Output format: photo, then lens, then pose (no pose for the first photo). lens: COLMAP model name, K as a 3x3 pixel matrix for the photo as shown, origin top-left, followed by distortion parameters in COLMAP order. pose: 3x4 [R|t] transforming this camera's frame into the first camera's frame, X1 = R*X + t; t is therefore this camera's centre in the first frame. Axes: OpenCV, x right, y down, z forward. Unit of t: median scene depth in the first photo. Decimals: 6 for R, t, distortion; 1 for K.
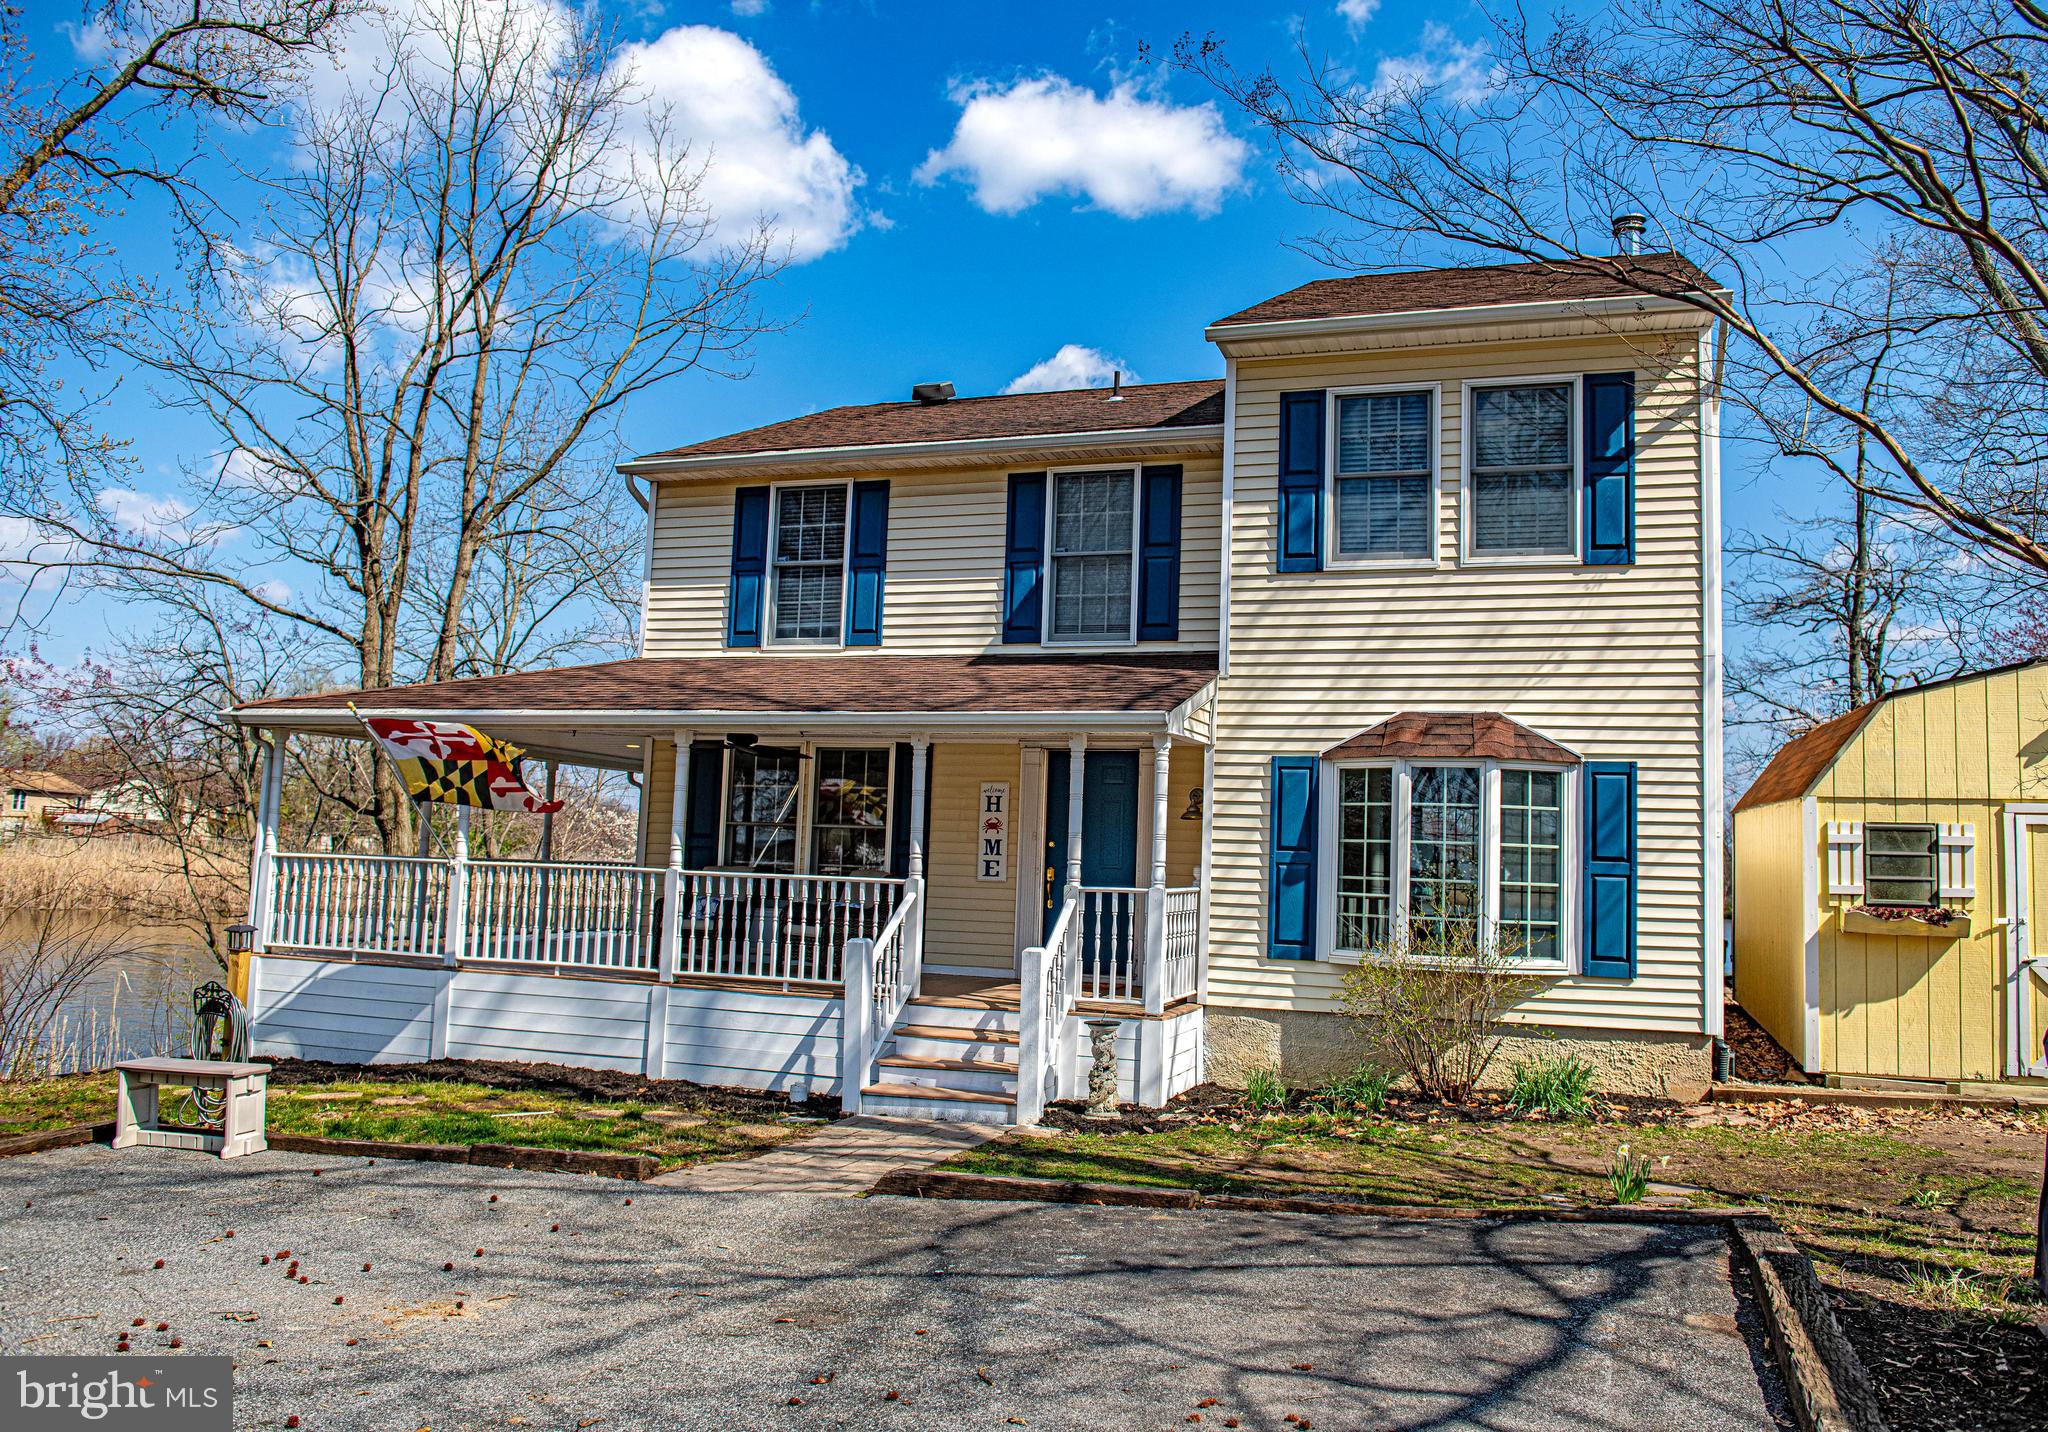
lens RADIAL K [[1543.2, 0, 1069.8], [0, 1543.2, 711.6], [0, 0, 1]] dist [-0.039080, -0.010138]
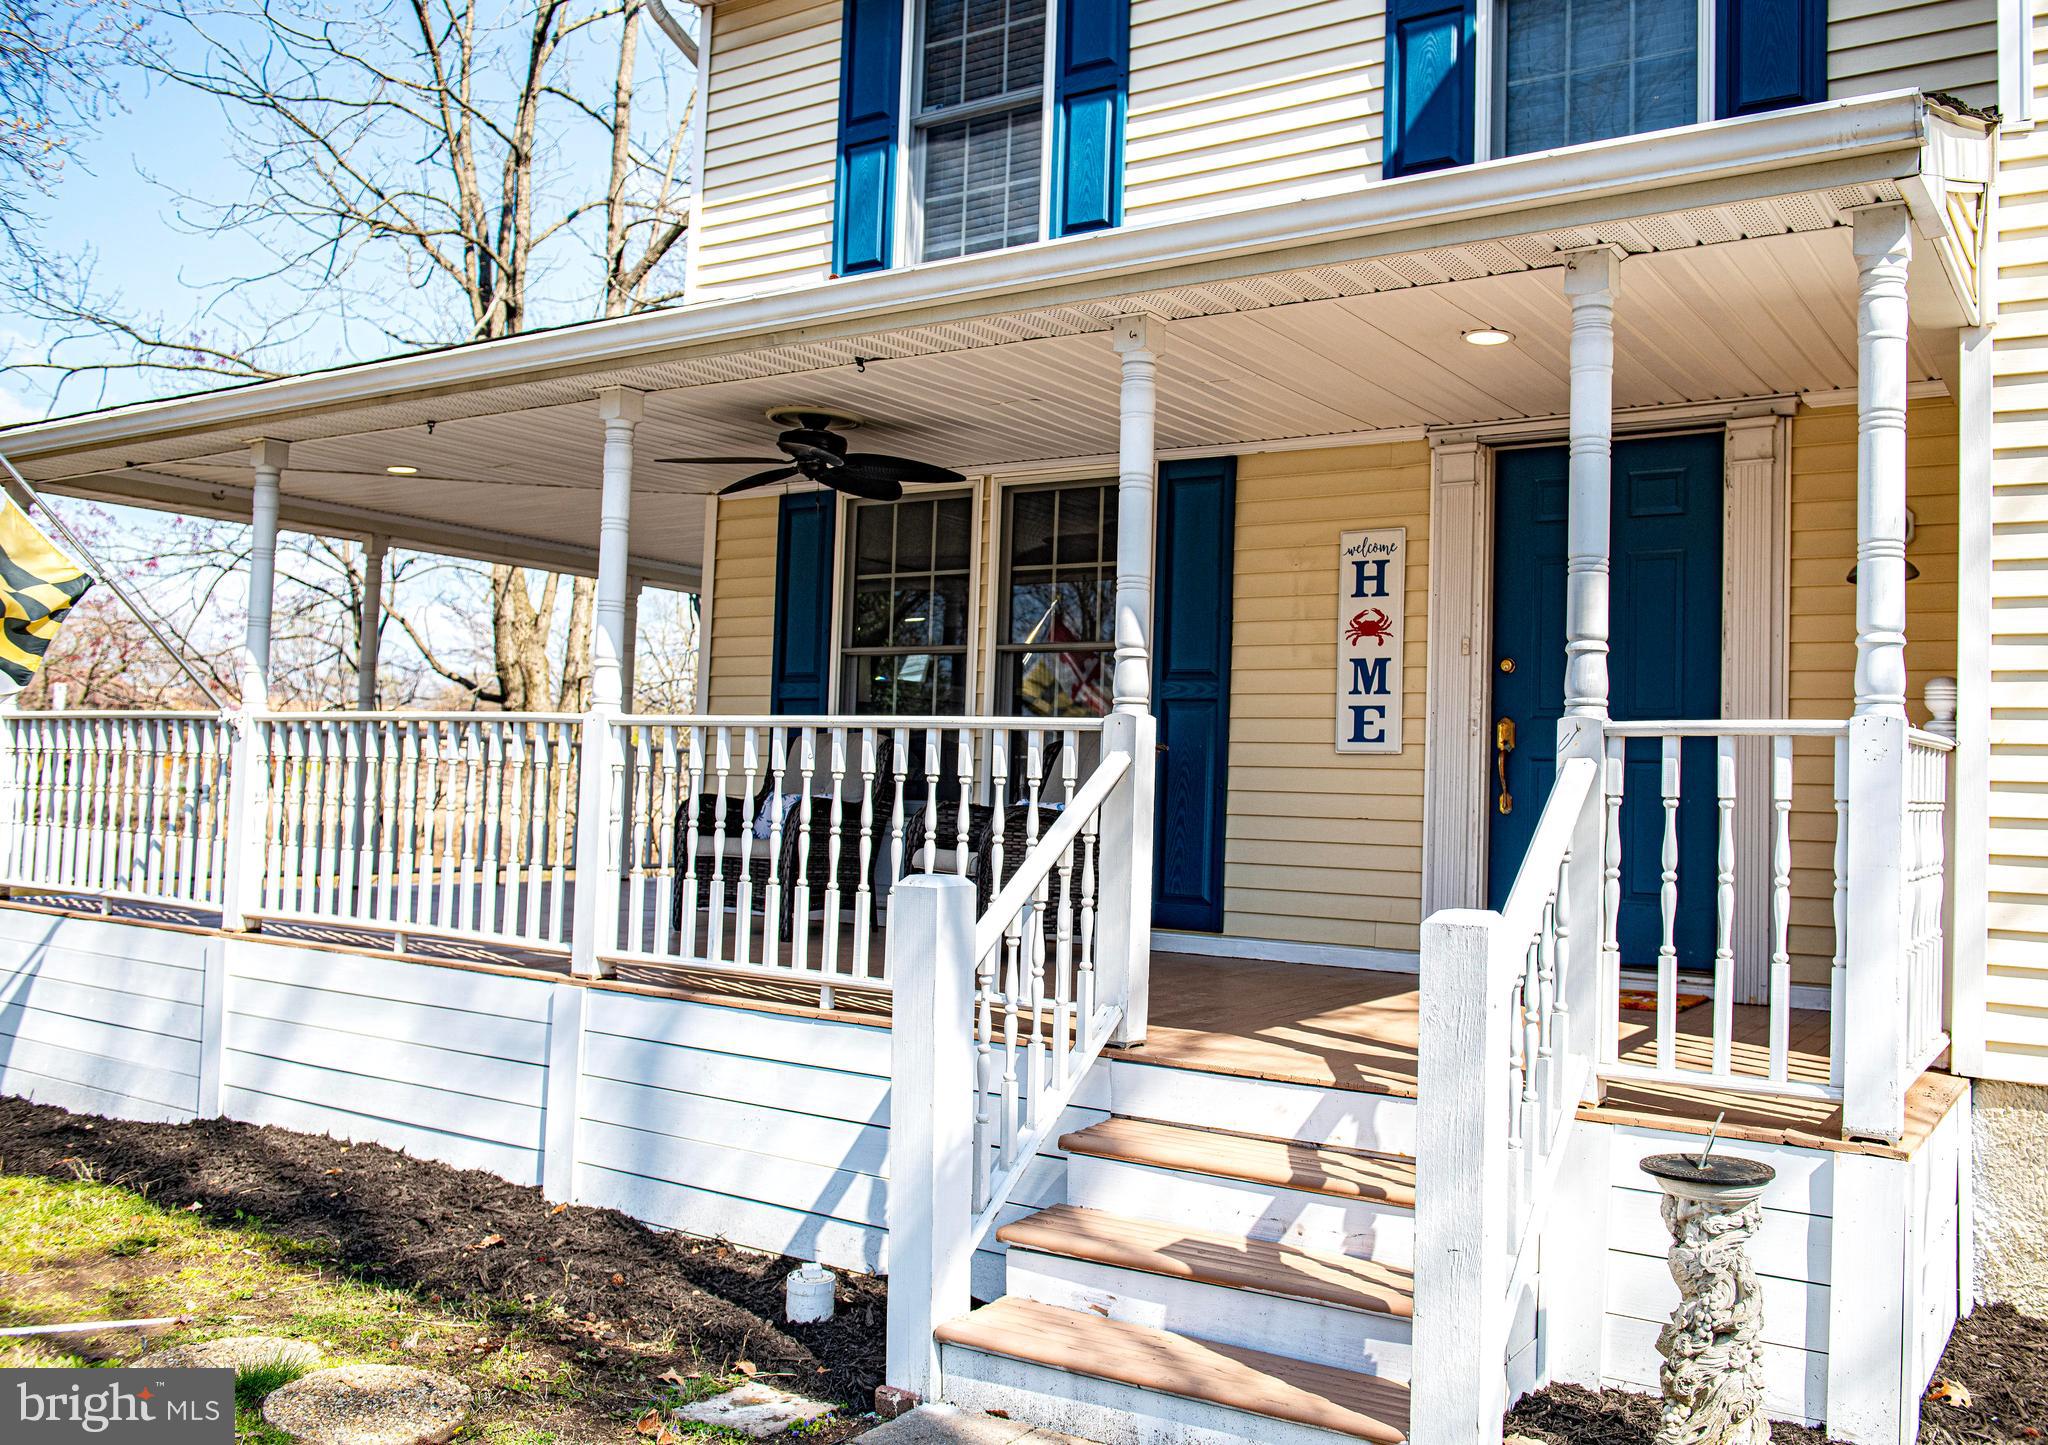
lens RADIAL K [[1719.4, 0, 1066.0], [0, 1719.4, 701.9], [0, 0, 1]] dist [-0.022753, -0.010459]
pose [[0.967109, -0.015890, -0.253865, -0.010823], [0.025863, 0.999017, 0.035995, 0.086932], [0.253044, -0.041377, 0.966570, 0.580185]]
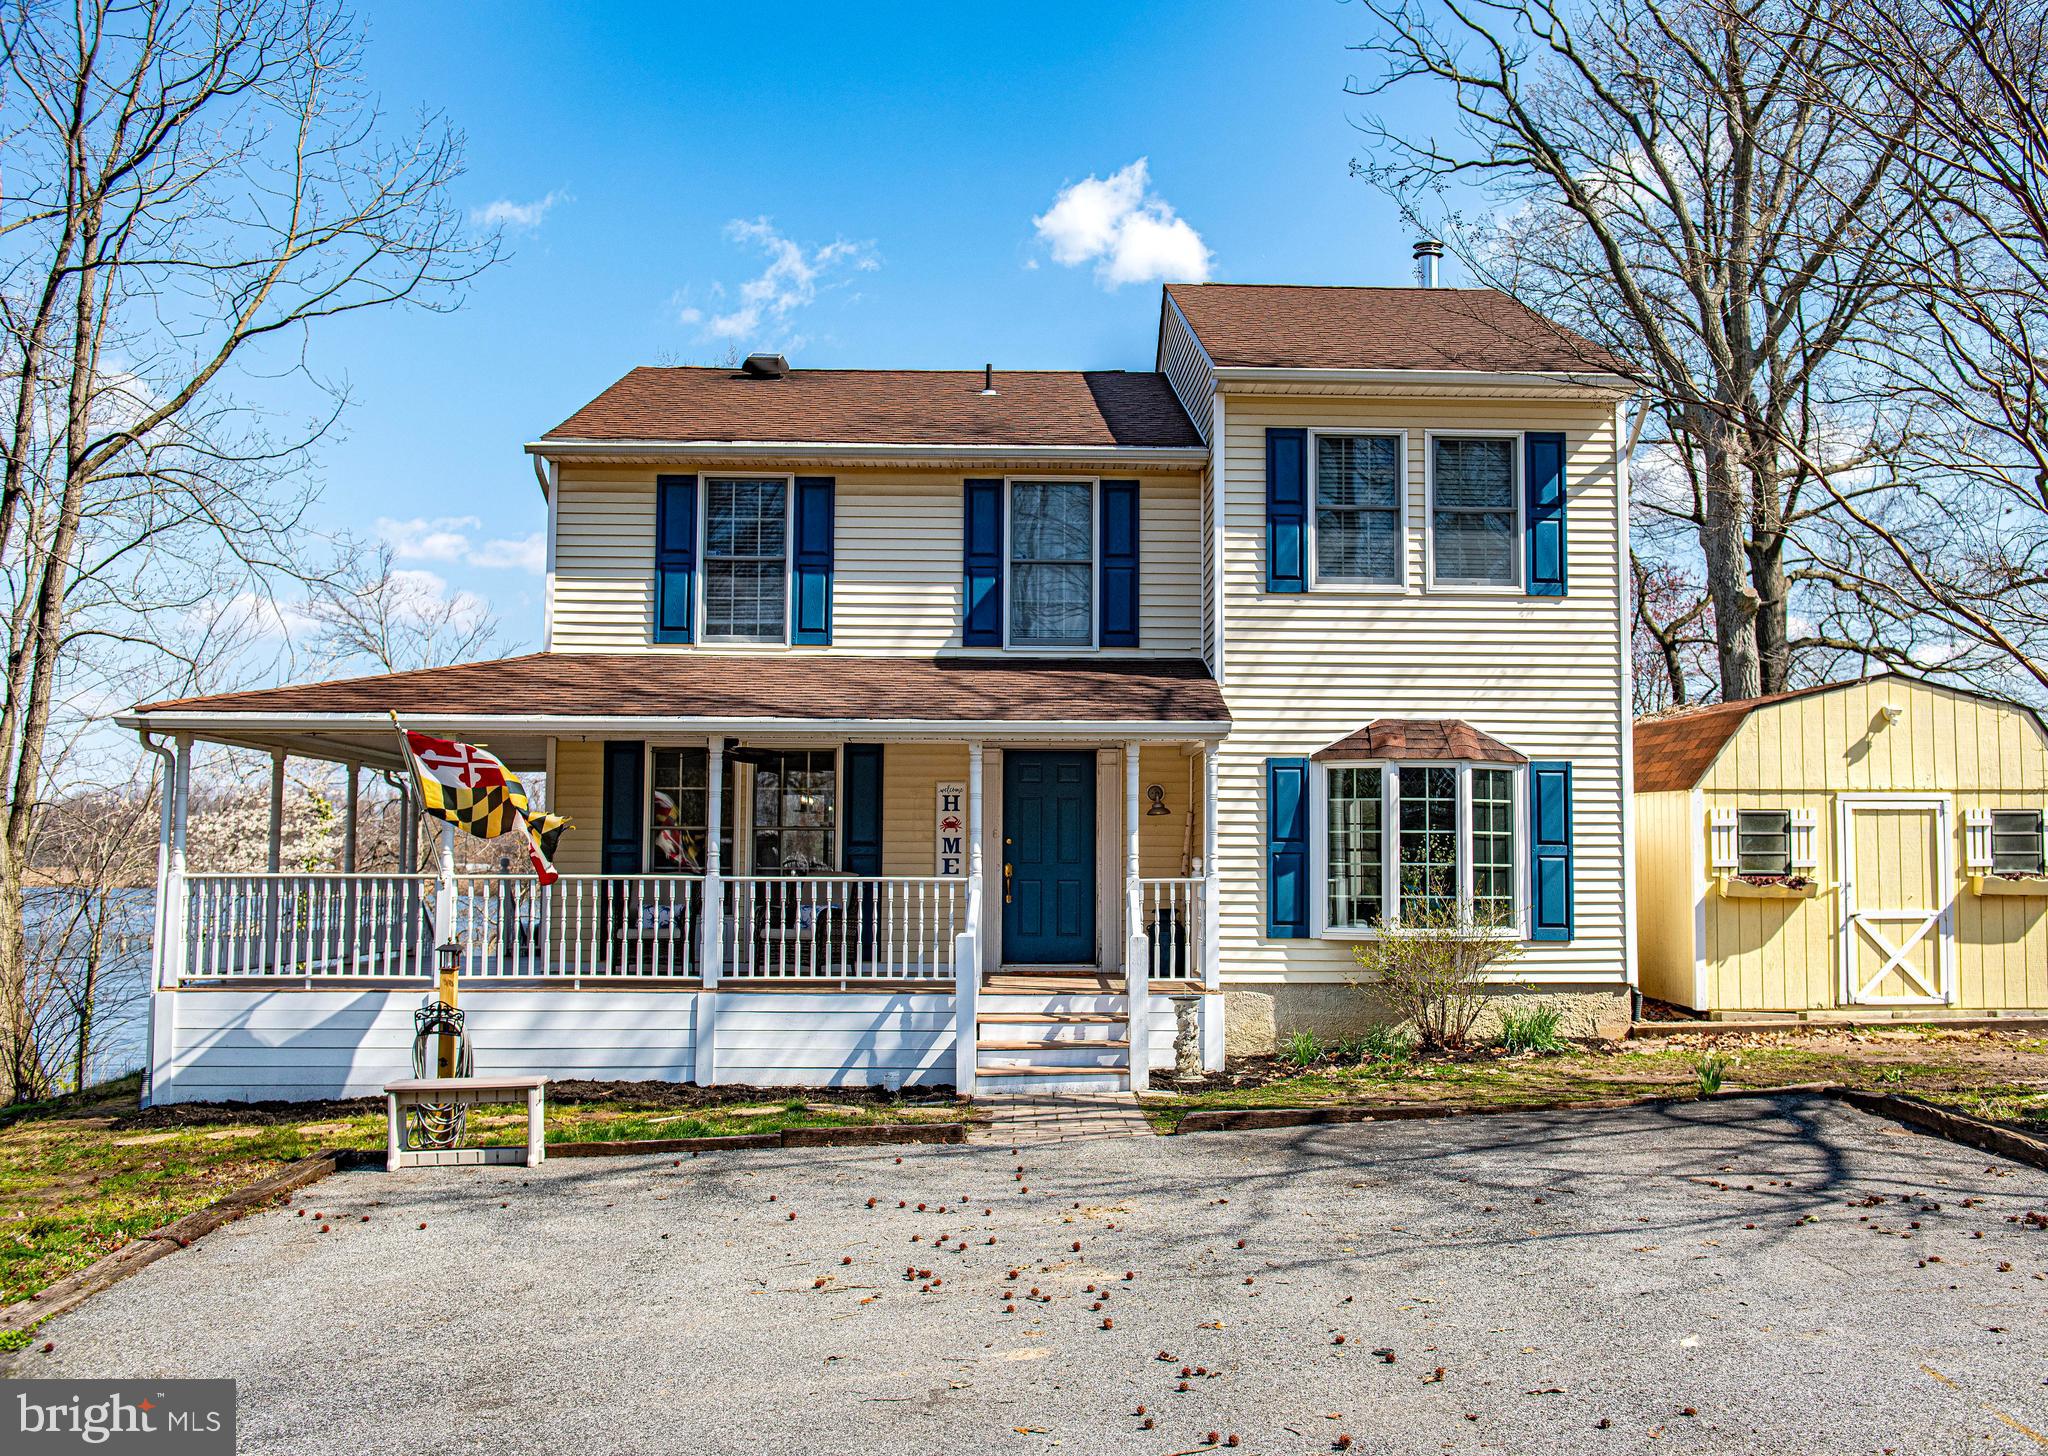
lens RADIAL K [[1887.0, 0, 1094.7], [0, 1887.0, 733.5], [0, 0, 1]] dist [-0.005485, 0.000000]
pose [[0.935274, -0.004002, 0.353902, -0.465533], [-0.007865, 0.999454, 0.032088, -0.031298], [-0.353837, -0.032794, 0.934732, -0.231266]]
